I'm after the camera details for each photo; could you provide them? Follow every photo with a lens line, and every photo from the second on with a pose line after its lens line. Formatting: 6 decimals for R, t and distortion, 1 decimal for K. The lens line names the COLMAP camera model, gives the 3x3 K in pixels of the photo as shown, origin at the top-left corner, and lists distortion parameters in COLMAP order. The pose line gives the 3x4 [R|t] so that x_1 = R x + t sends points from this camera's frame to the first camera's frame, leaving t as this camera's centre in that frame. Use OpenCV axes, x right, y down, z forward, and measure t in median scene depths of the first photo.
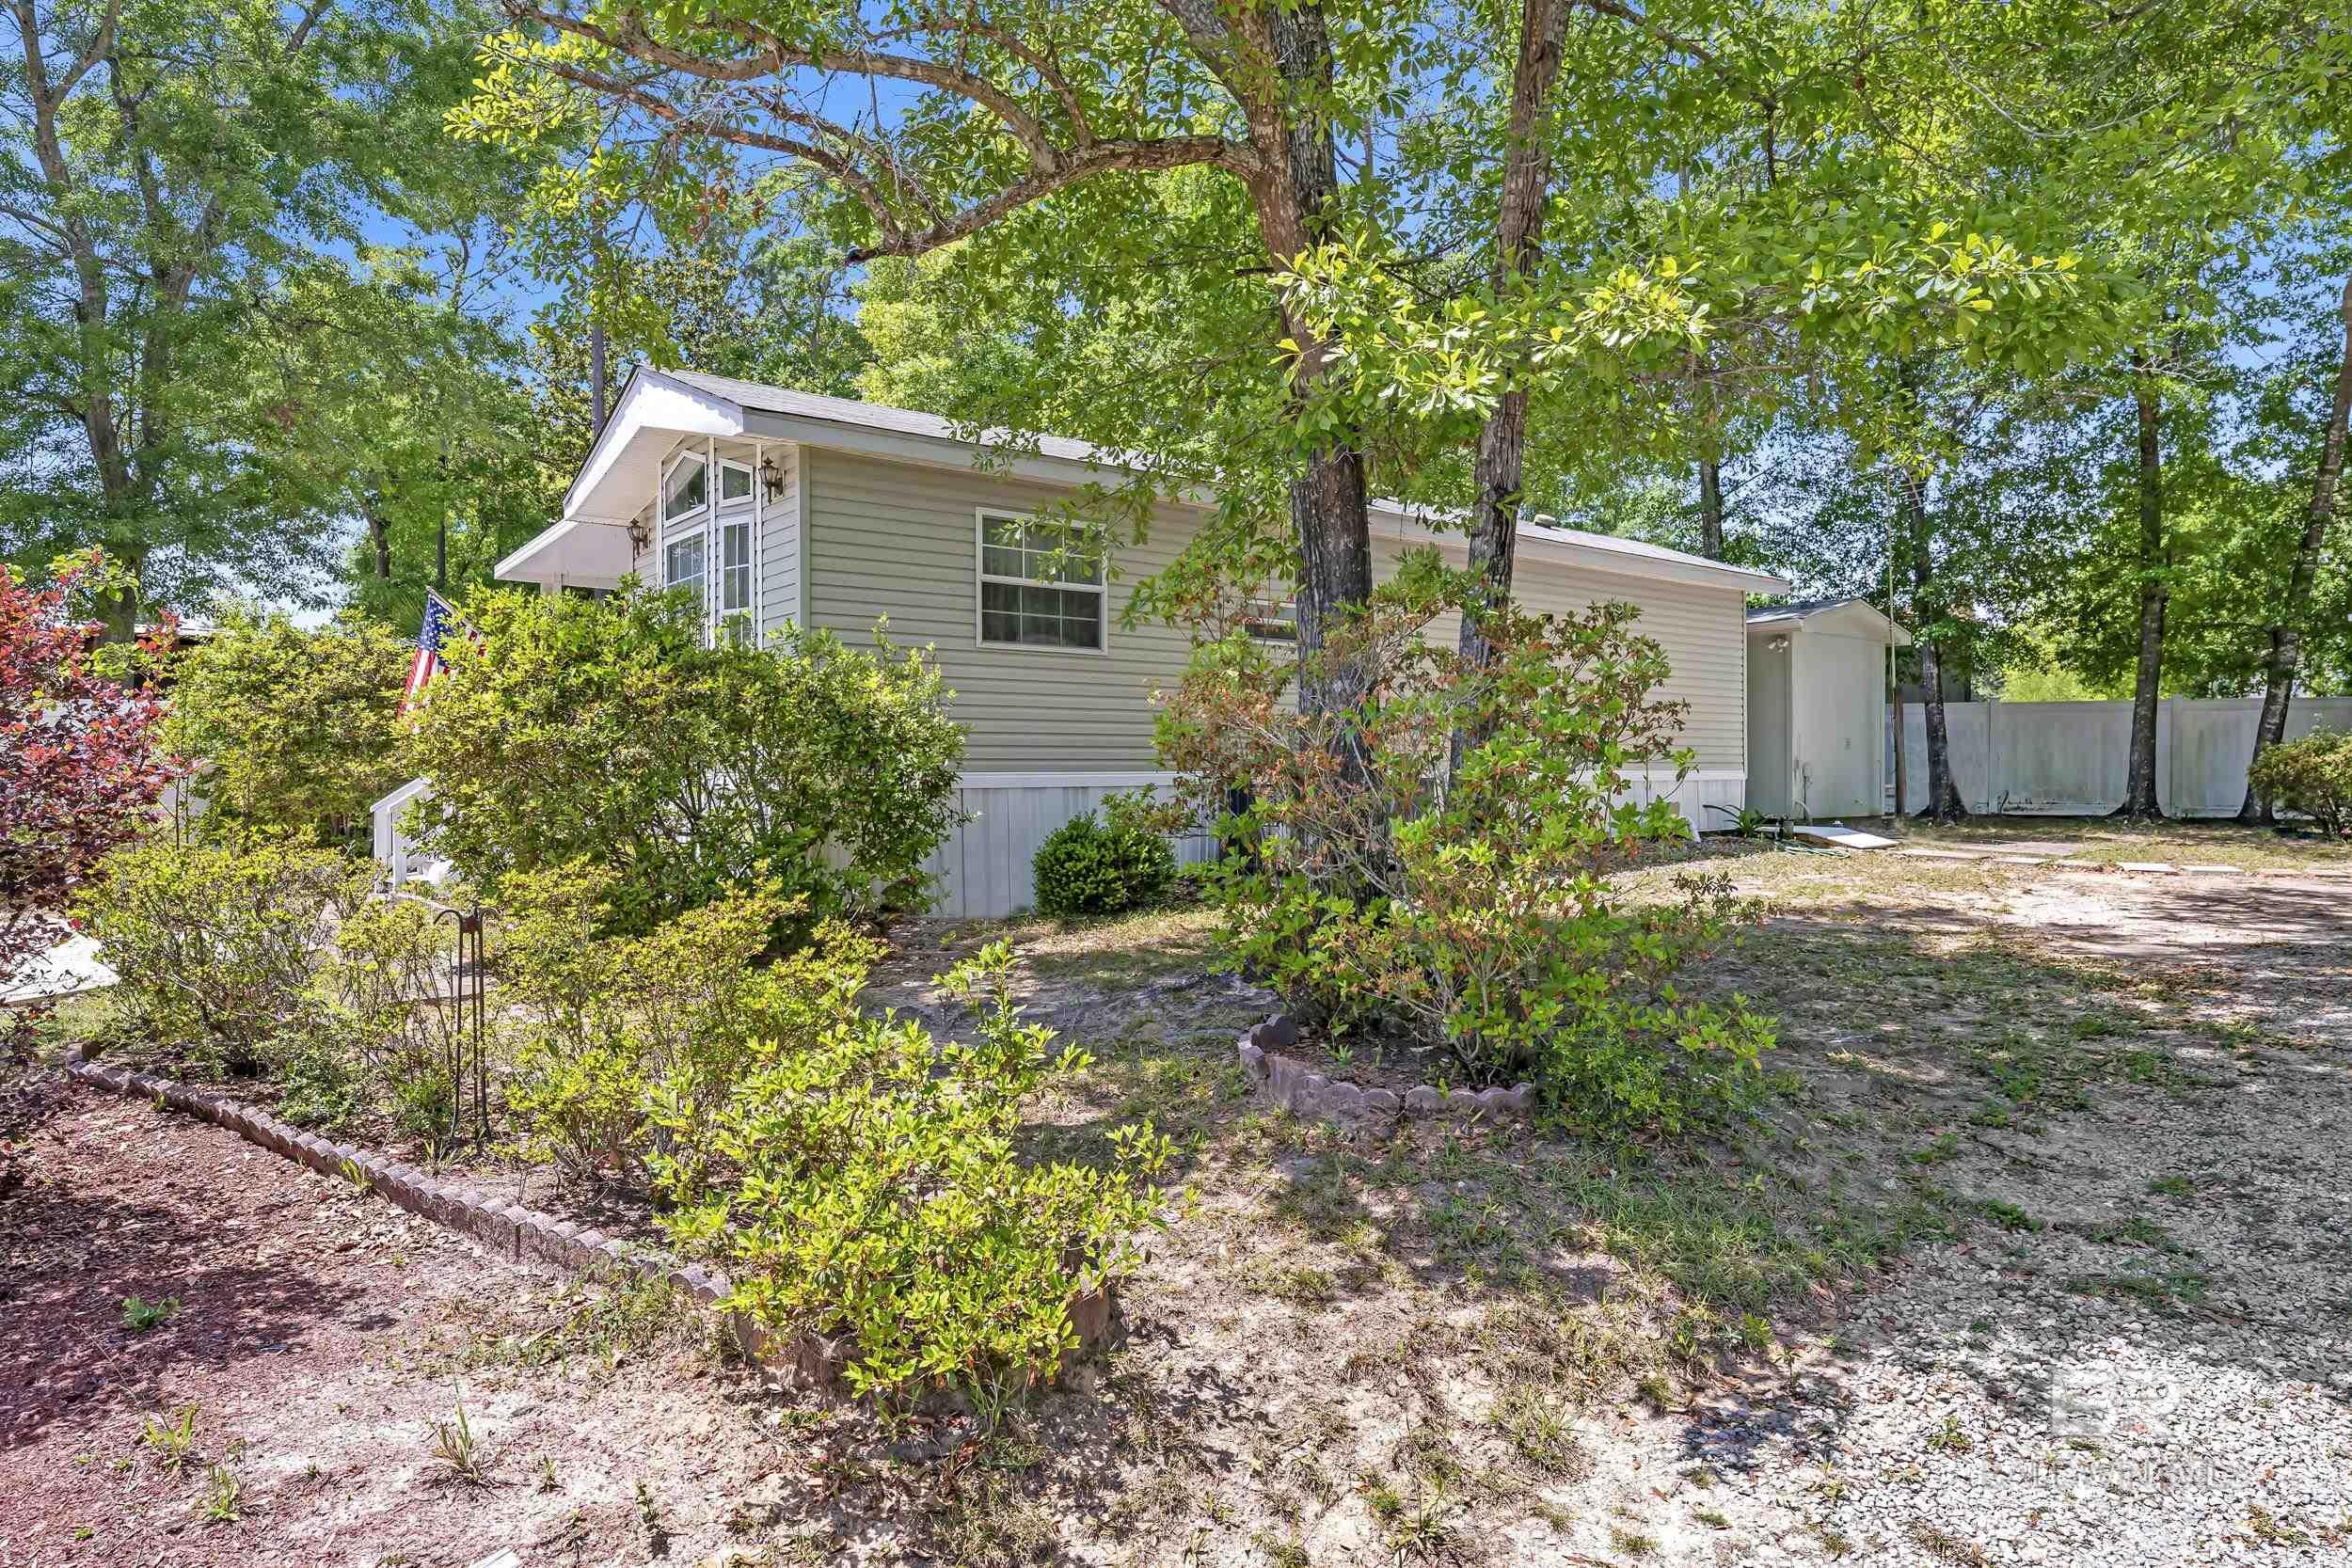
lens RADIAL K [[1090.0, 0, 1182.9], [0, 1090.0, 774.1], [0, 0, 1]] dist [-0.005982, 0.002058]
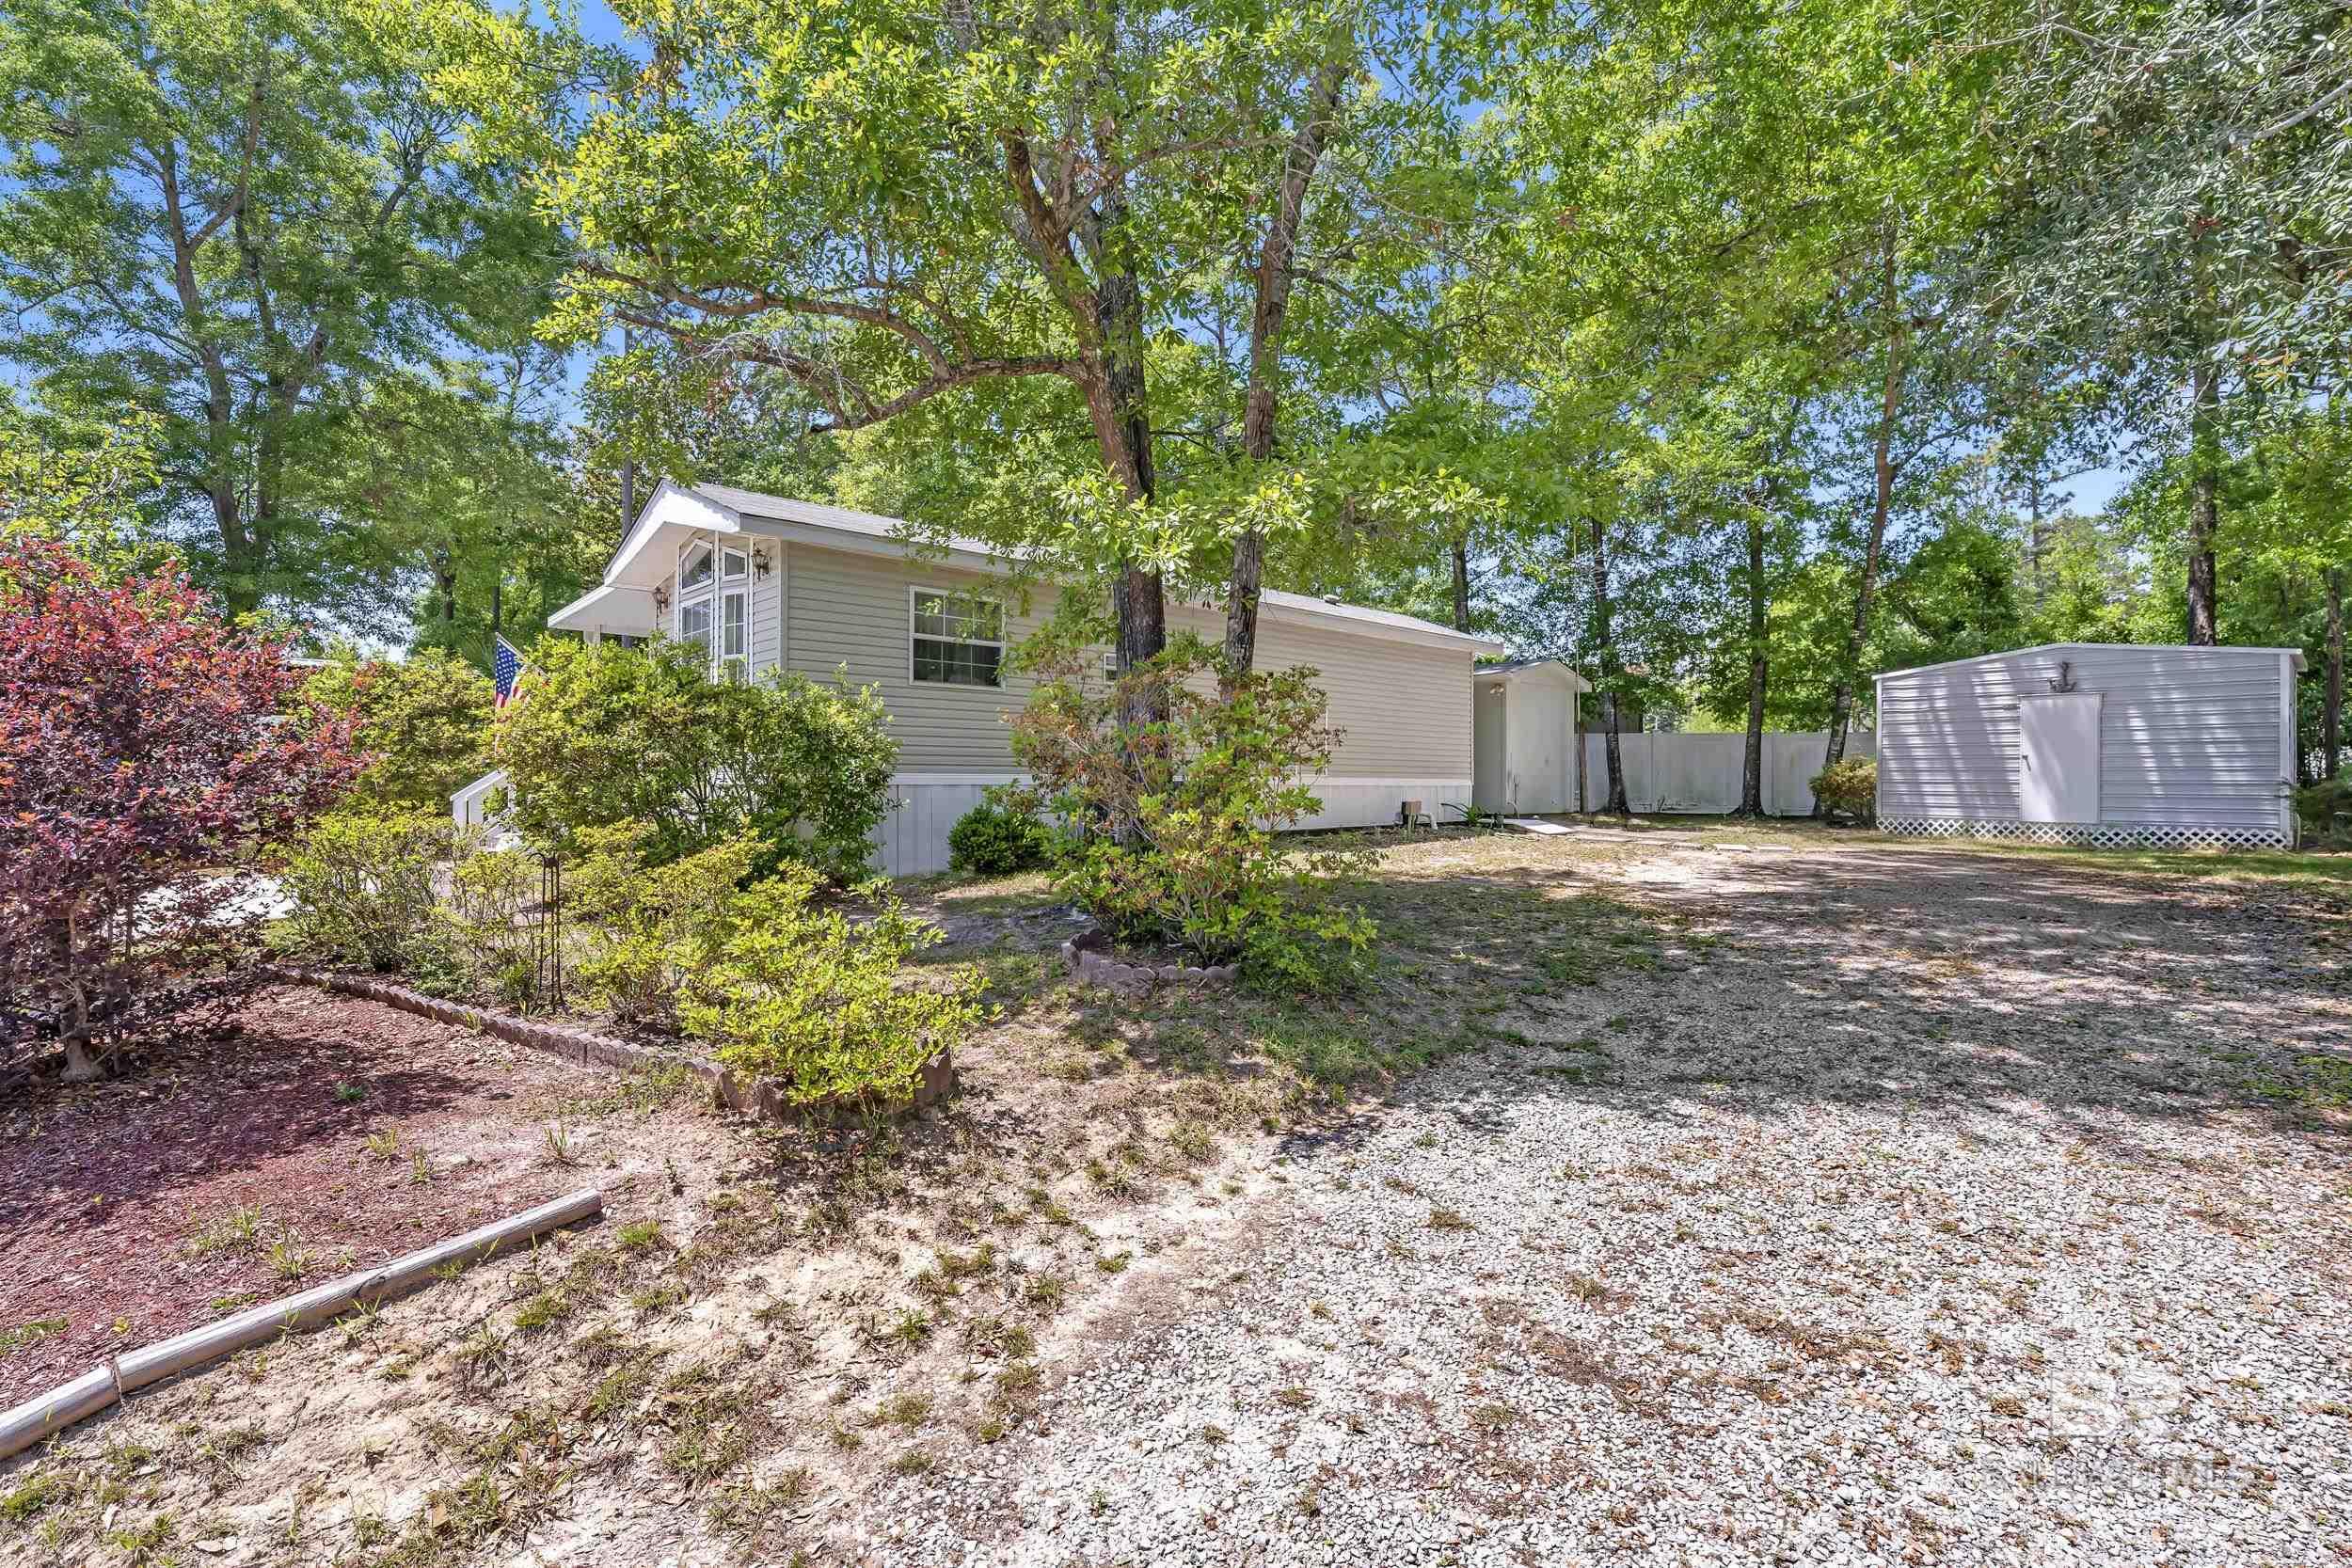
lens RADIAL K [[864.6, 0, 1160.6], [0, 864.6, 780.5], [0, 0, 1]] dist [-0.002923, -0.000492]
pose [[0.997722, 0.007757, 0.067005, 0.083213], [-0.007405, 0.999957, -0.005507, 0.015163], [-0.067045, 0.004998, 0.997737, -0.187677]]
